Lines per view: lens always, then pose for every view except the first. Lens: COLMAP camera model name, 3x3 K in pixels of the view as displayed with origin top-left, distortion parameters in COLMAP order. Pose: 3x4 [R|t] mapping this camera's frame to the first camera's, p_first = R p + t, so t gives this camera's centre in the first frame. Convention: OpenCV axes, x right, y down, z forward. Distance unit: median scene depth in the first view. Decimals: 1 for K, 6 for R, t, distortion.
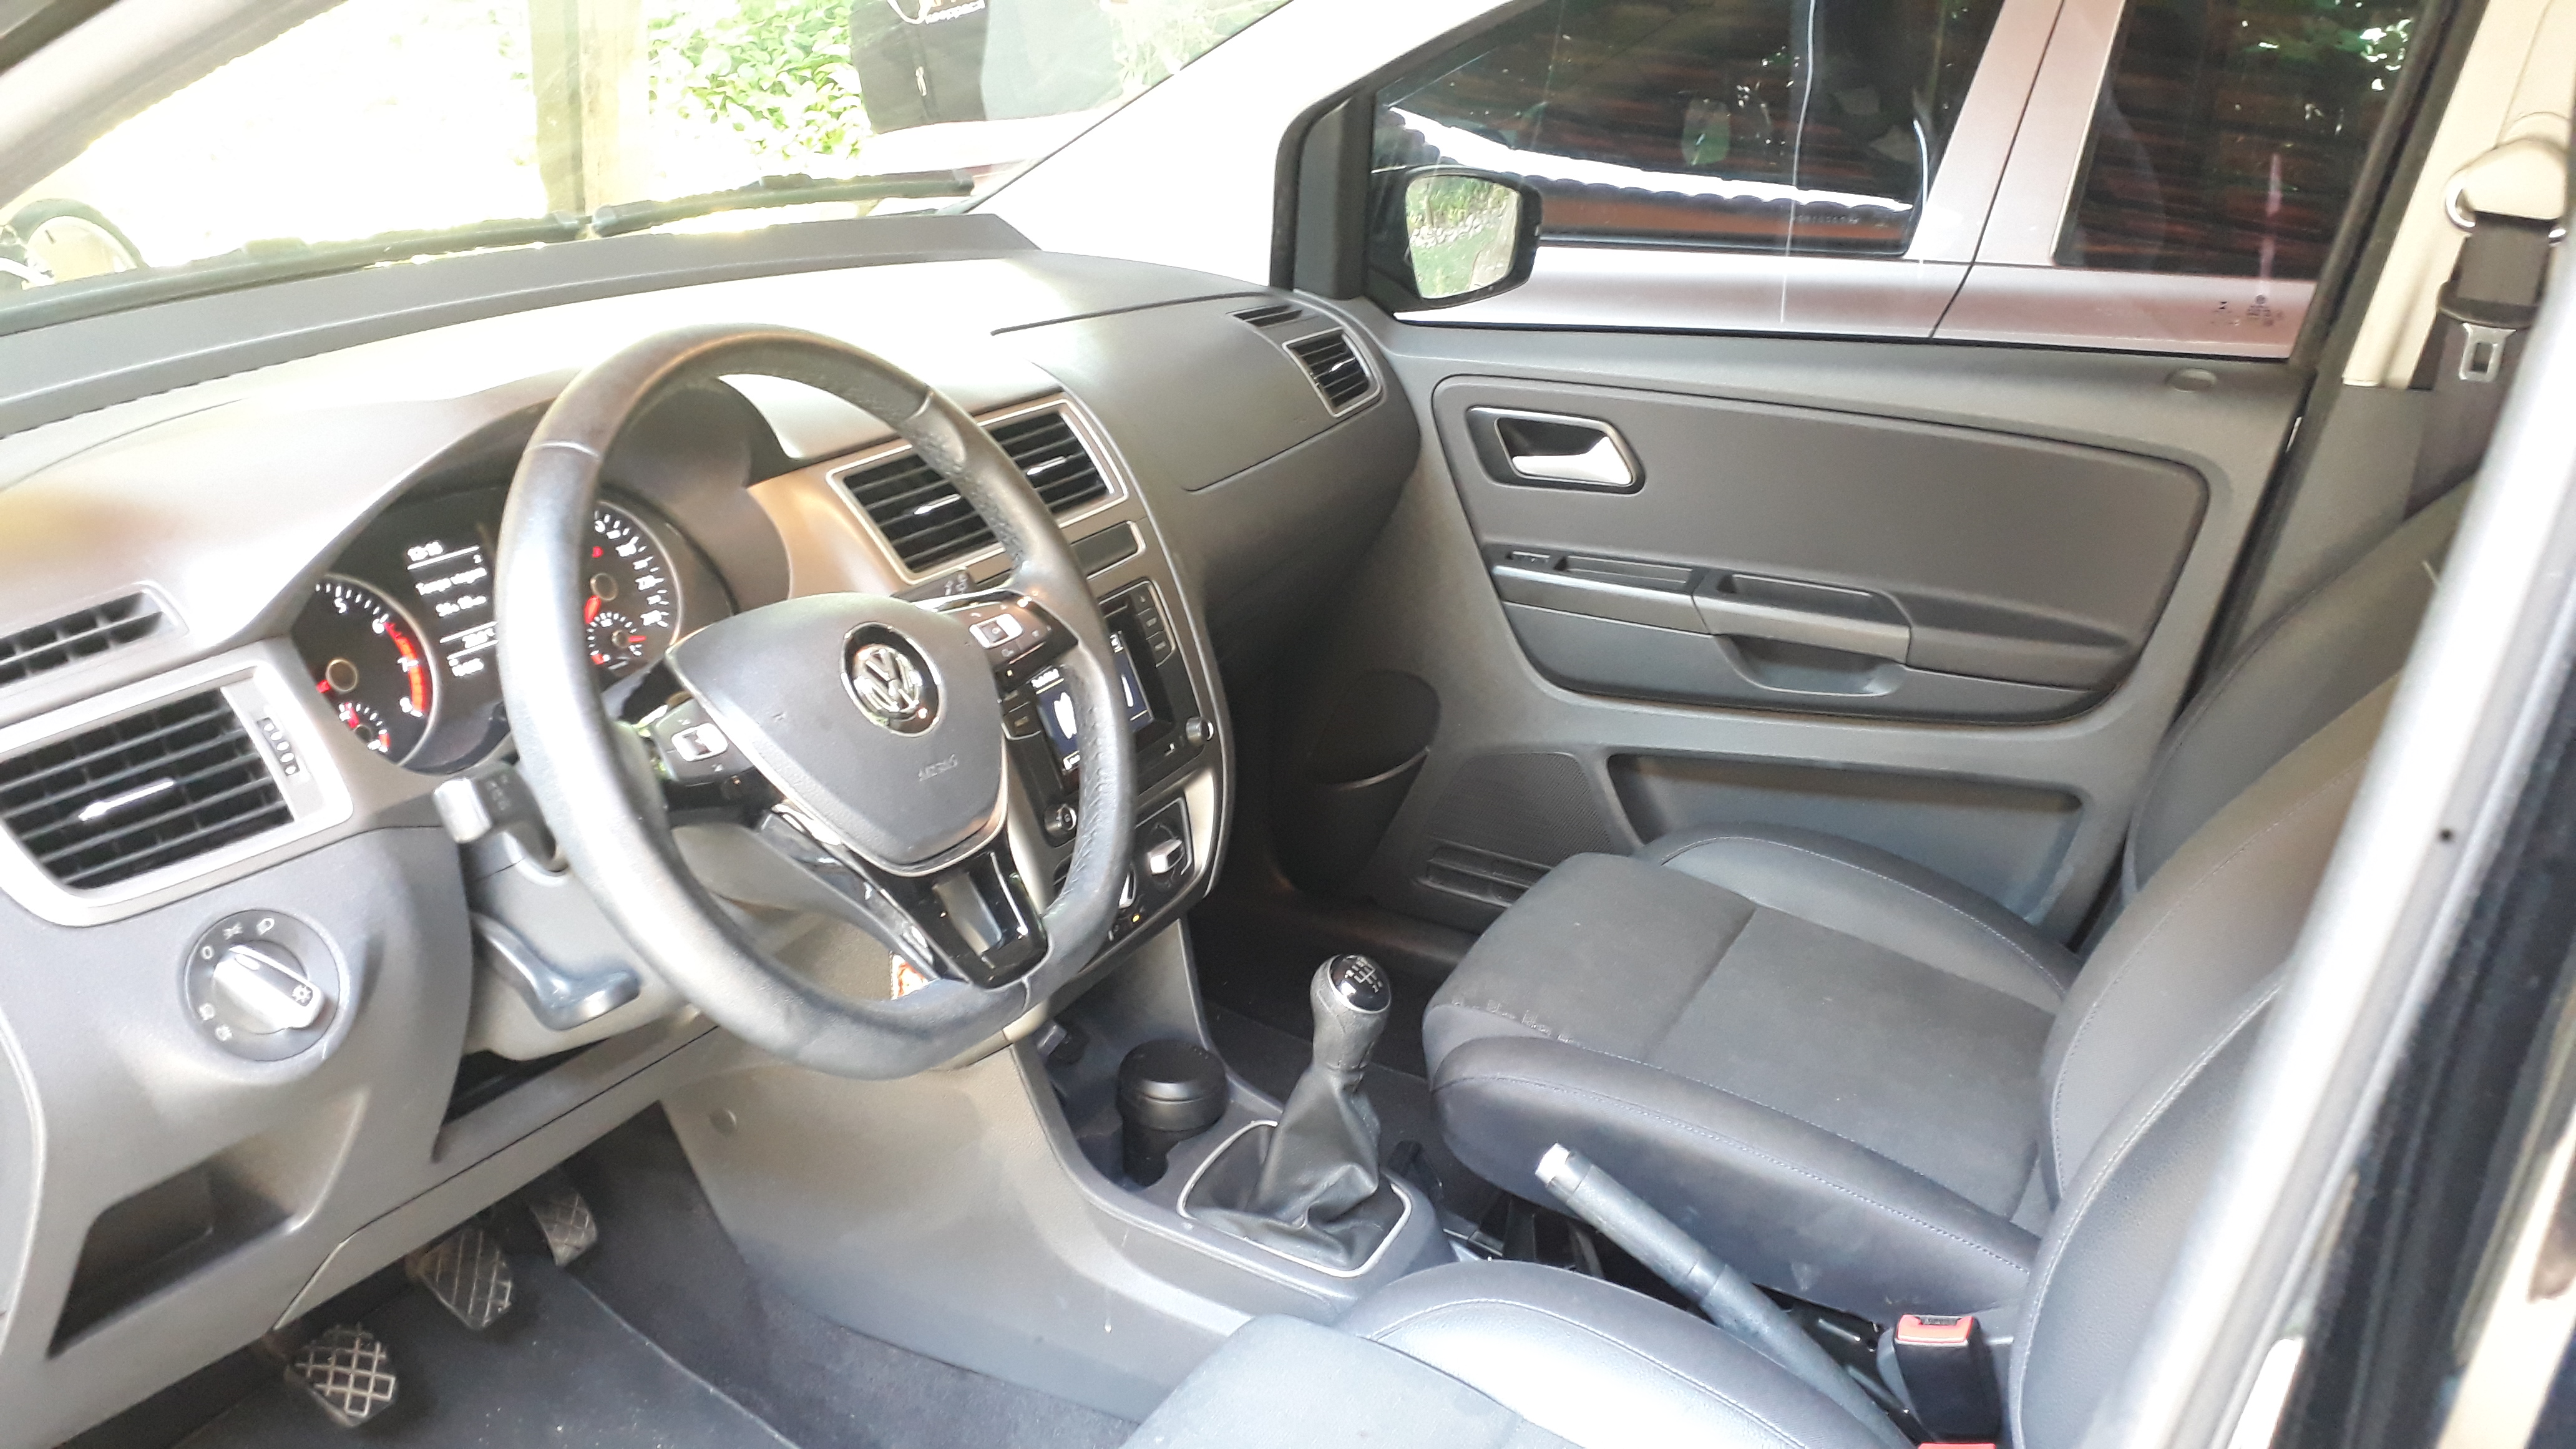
lens RADIAL K [[2261.0, 0, 1288.0], [0, 2261.0, 724.5], [0, 0, 1]] dist [0.222418, -0.329524]
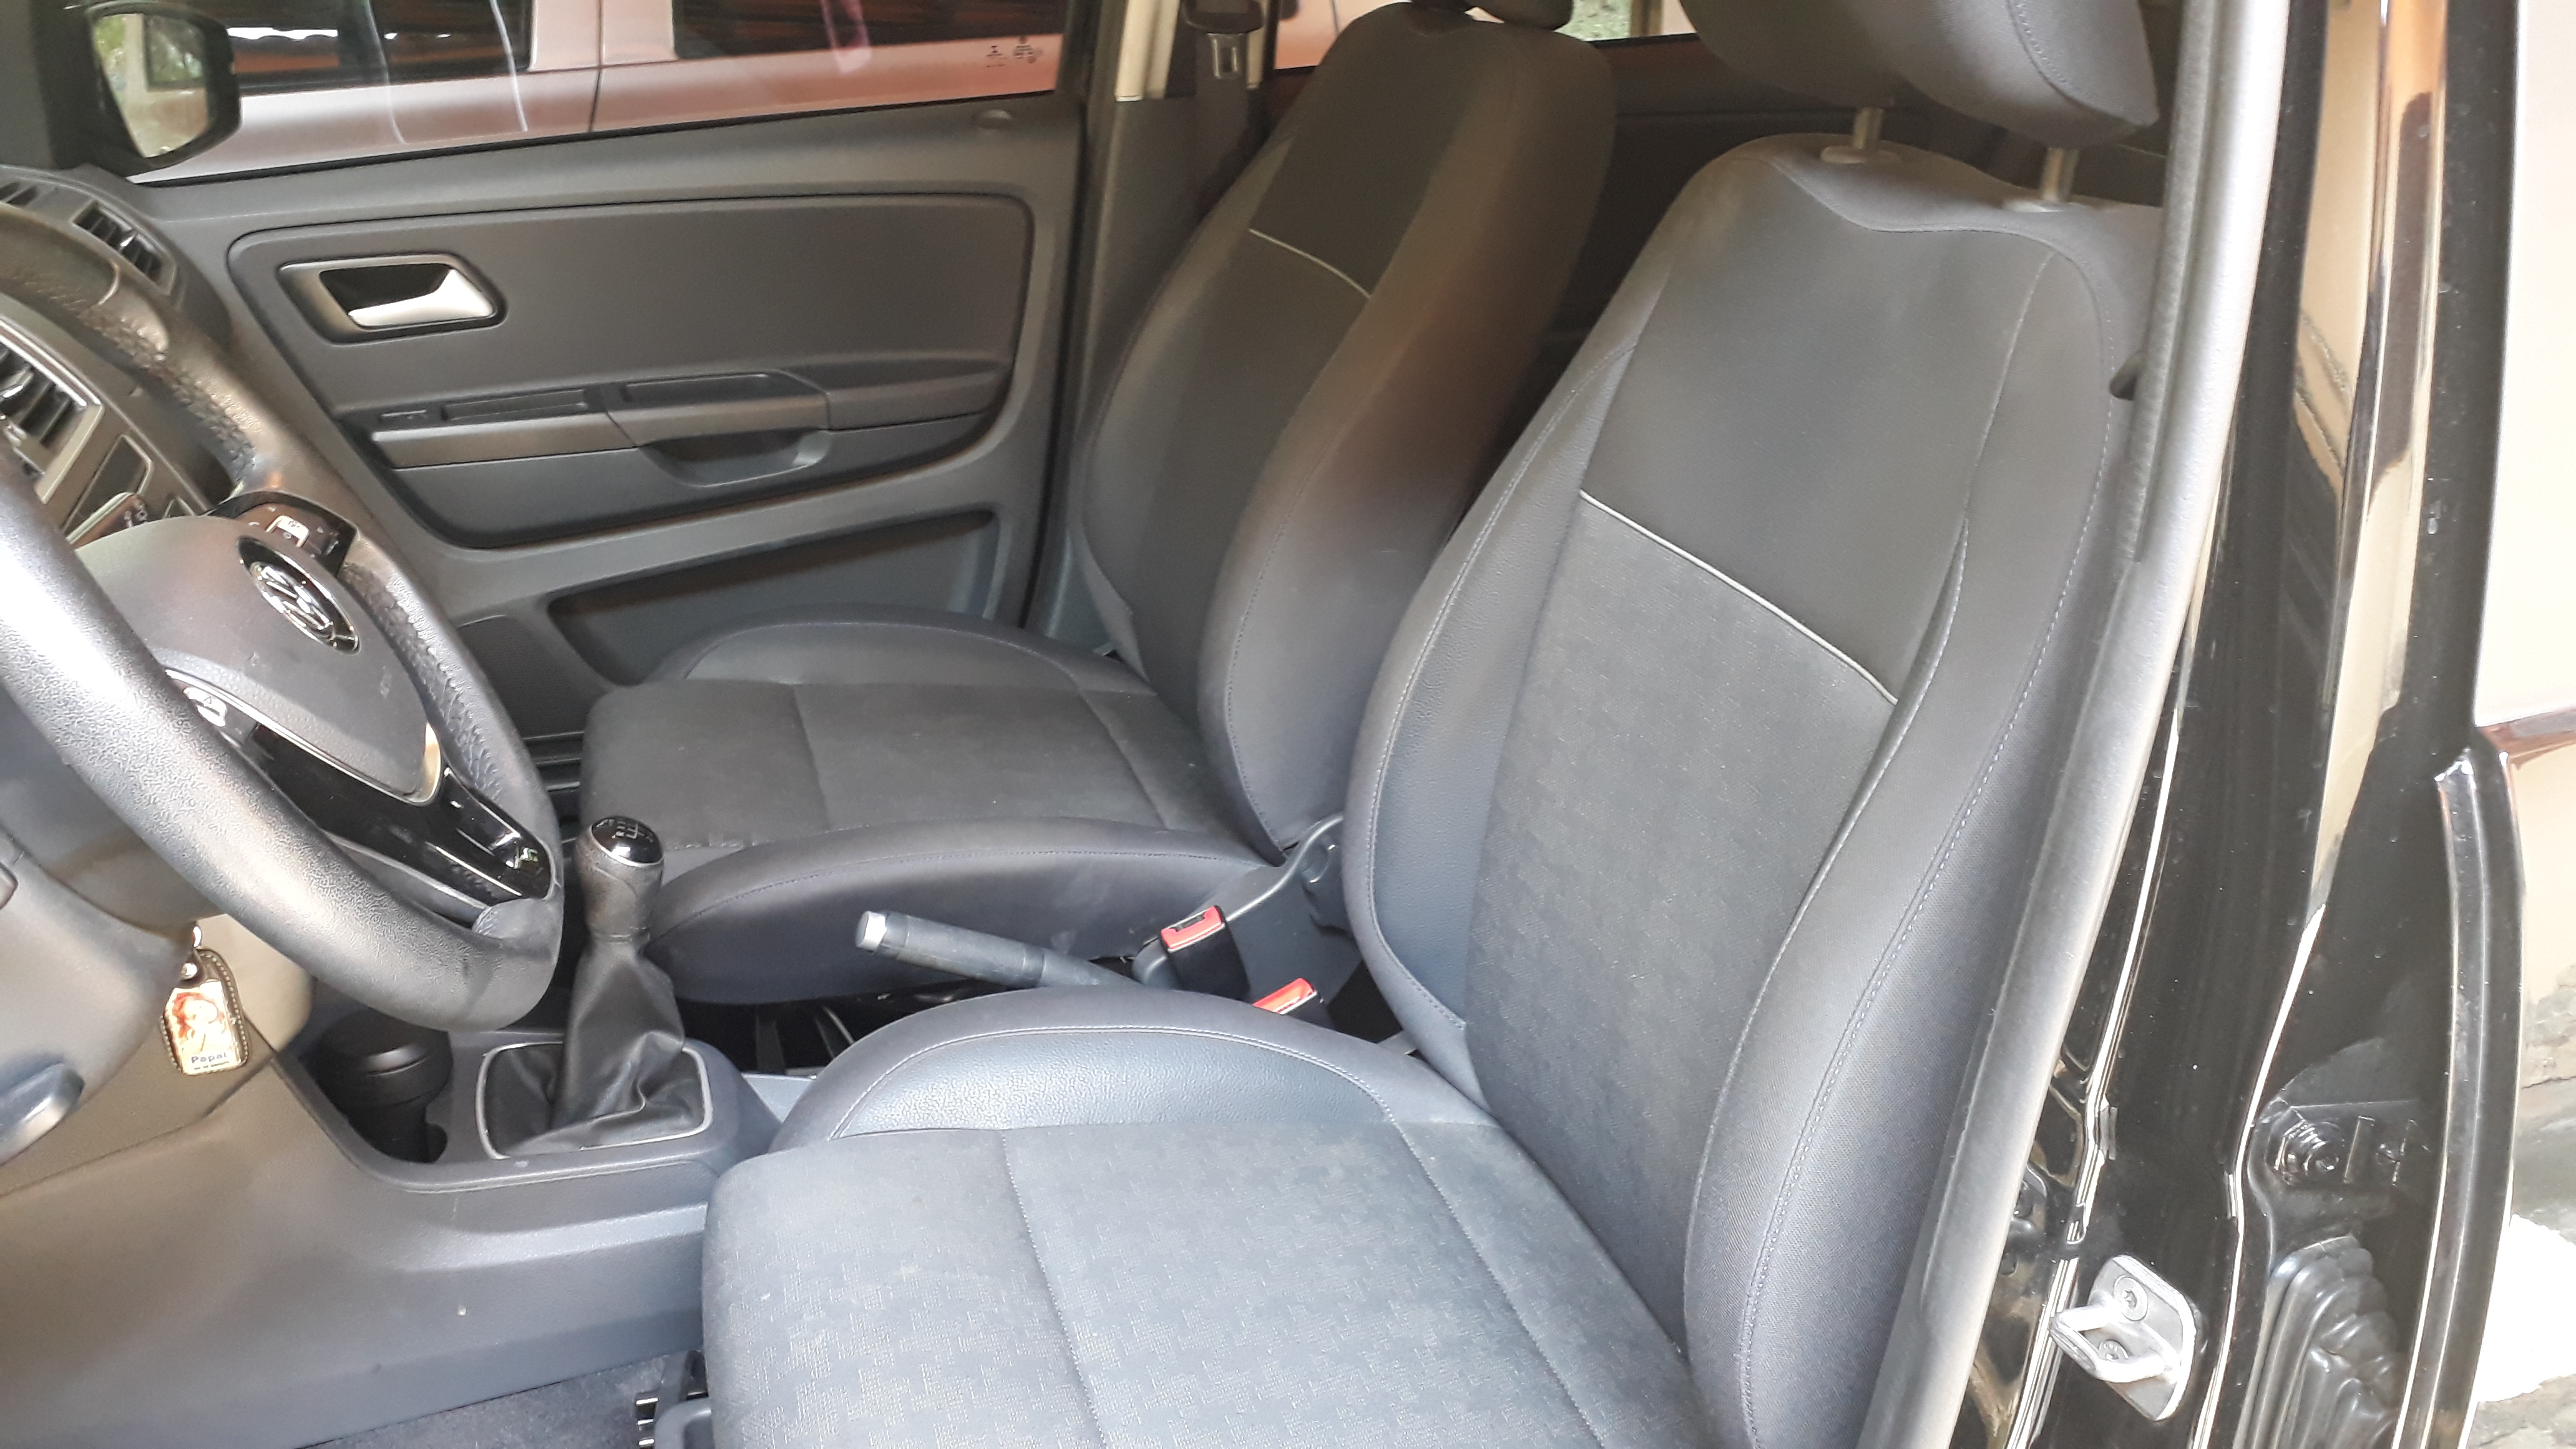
lens RADIAL K [[2261.0, 0, 1288.0], [0, 2261.0, 724.5], [0, 0, 1]] dist [0.222418, -0.329524]
pose [[0.683884, -0.314347, 0.658398, -0.325720], [0.280004, 0.946400, 0.161010, -0.007660], [-0.673722, 0.074242, 0.735247, 0.086258]]
